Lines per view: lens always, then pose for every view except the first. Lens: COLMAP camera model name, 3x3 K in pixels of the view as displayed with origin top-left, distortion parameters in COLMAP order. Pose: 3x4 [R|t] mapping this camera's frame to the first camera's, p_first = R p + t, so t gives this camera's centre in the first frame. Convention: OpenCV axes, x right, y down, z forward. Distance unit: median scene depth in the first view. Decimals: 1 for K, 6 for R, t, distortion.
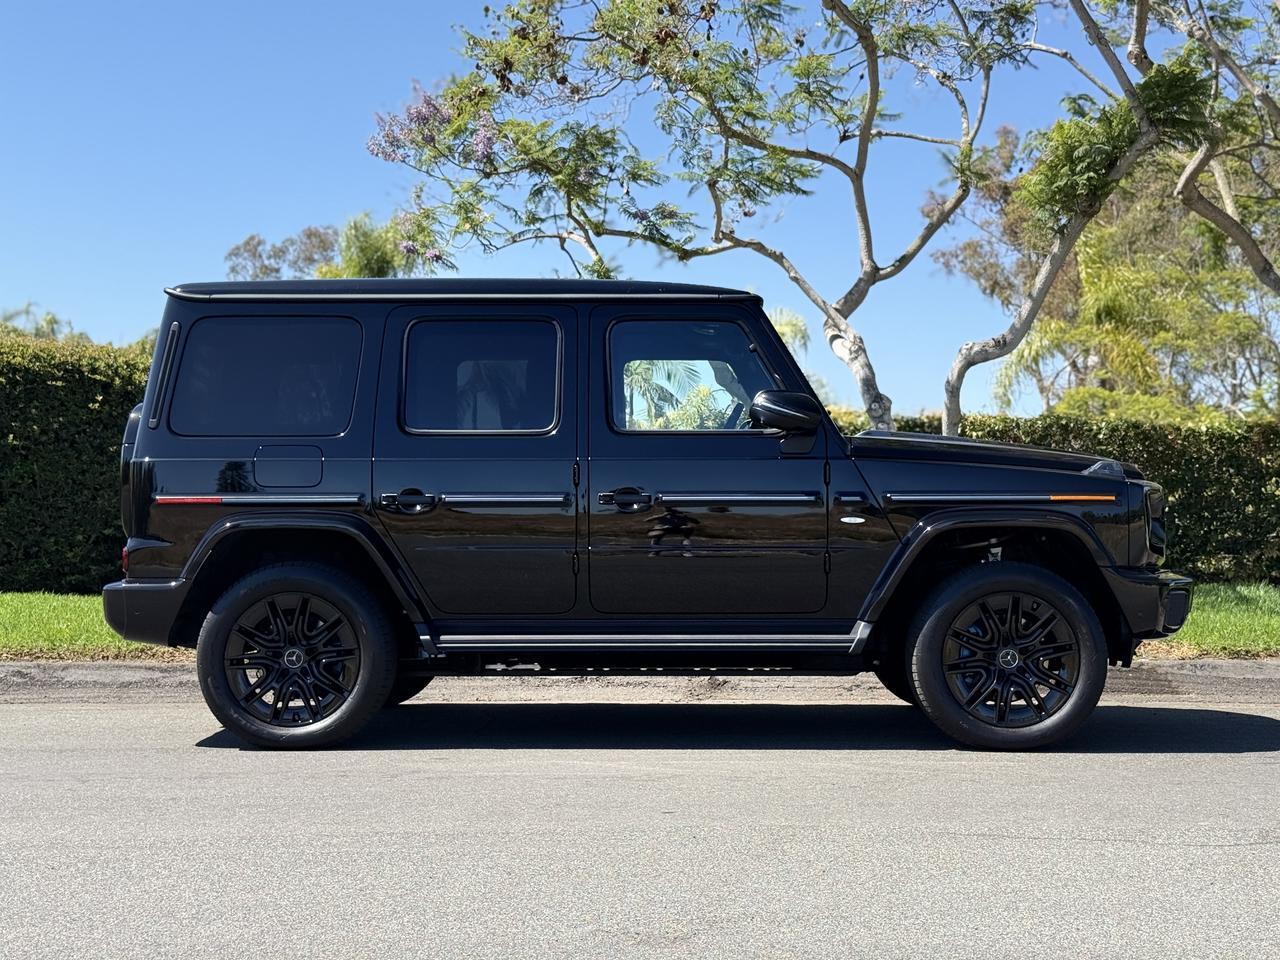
lens RADIAL K [[1920.8, 0, 648.9], [0, 1920.8, 438.5], [0, 0, 1]] dist [0.159564, 0.000000]
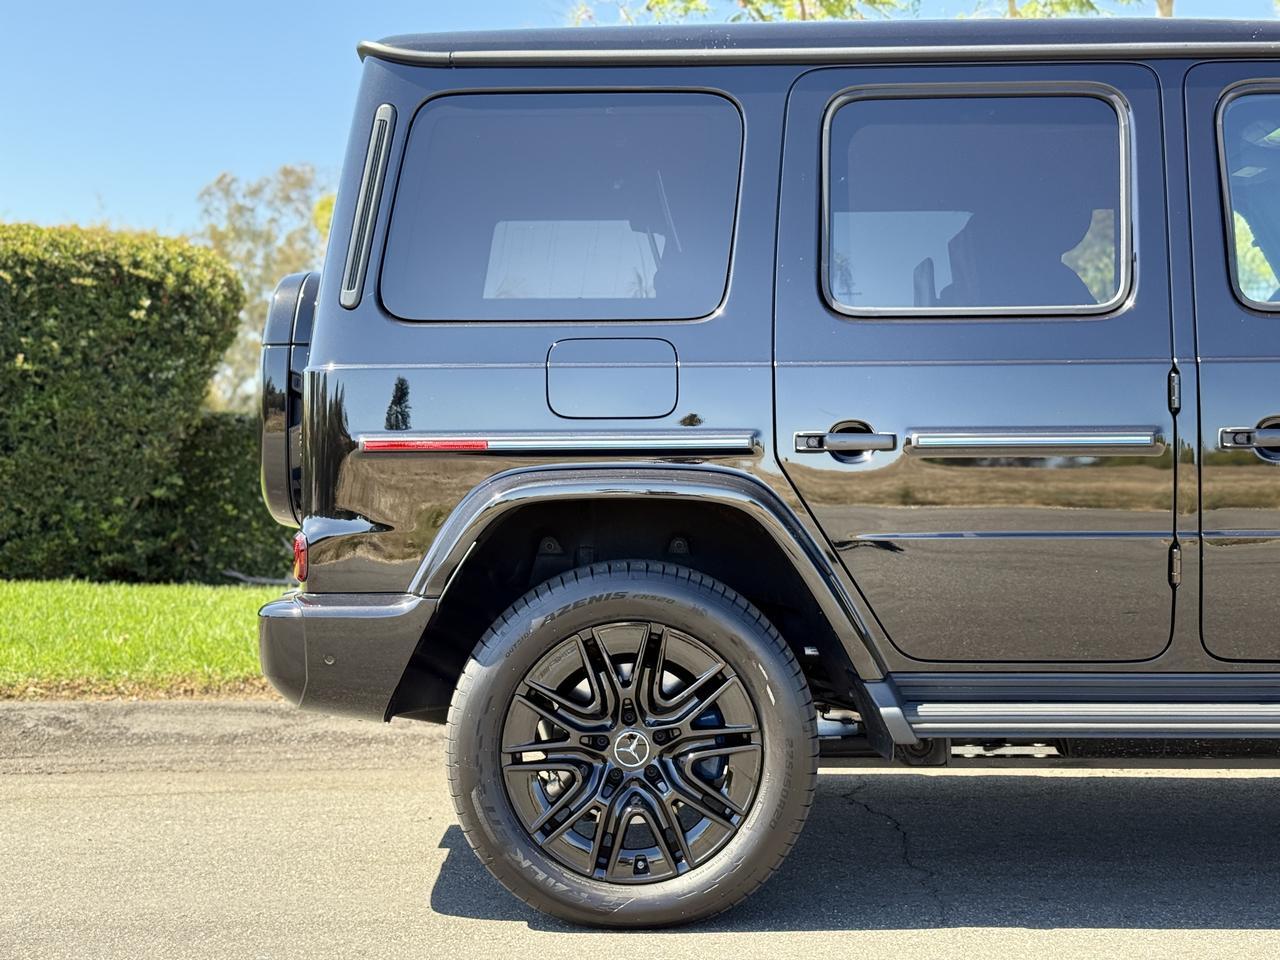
lens RADIAL K [[1920.8, 0, 649.3], [0, 1920.8, 431.6], [0, 0, 1]] dist [0.159564, 0.000000]
pose [[0.999824, -0.005186, 0.018035, -0.118603], [0.004763, 0.999714, 0.023423, 0.010579], [-0.018152, -0.023333, 0.999563, 0.307675]]
